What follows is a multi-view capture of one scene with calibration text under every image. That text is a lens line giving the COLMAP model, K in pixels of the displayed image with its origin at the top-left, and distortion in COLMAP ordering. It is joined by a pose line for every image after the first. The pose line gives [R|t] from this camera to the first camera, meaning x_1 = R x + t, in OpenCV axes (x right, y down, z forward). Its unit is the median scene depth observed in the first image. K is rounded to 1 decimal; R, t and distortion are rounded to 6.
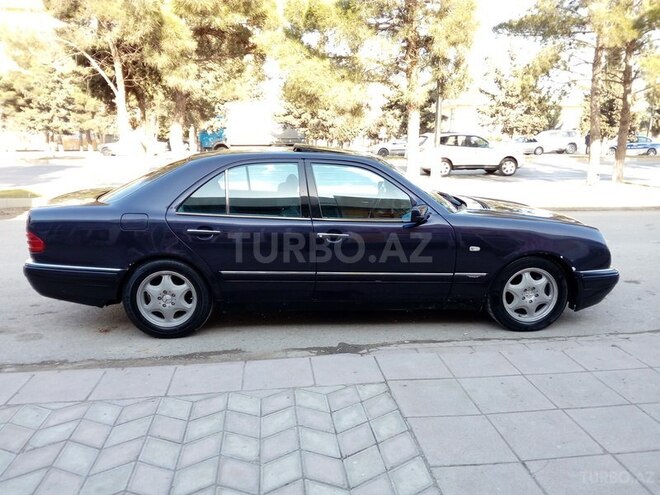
lens RADIAL K [[539.6, 0, 336.4], [0, 539.6, 245.2], [0, 0, 1]] dist [0.080424, -0.154104]
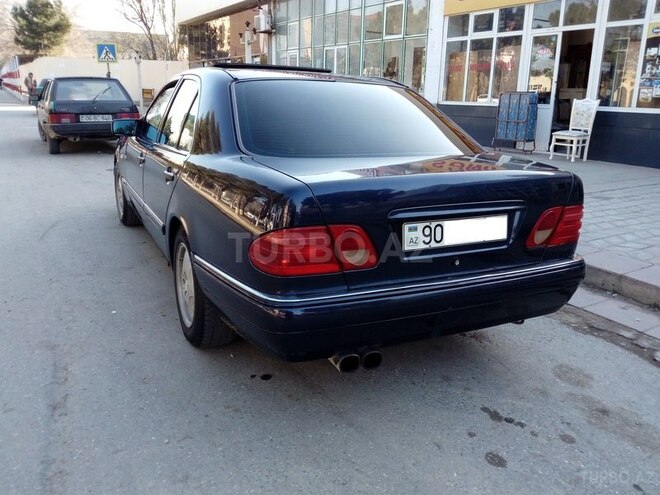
lens RADIAL K [[542.1, 0, 337.0], [0, 542.1, 244.4], [0, 0, 1]] dist [0.035651, -0.059931]
pose [[-0.400547, -0.261591, 0.878141, -0.970567], [0.157092, 0.924585, 0.347081, -0.237512], [-0.902709, 0.276971, -0.329246, 1.411338]]
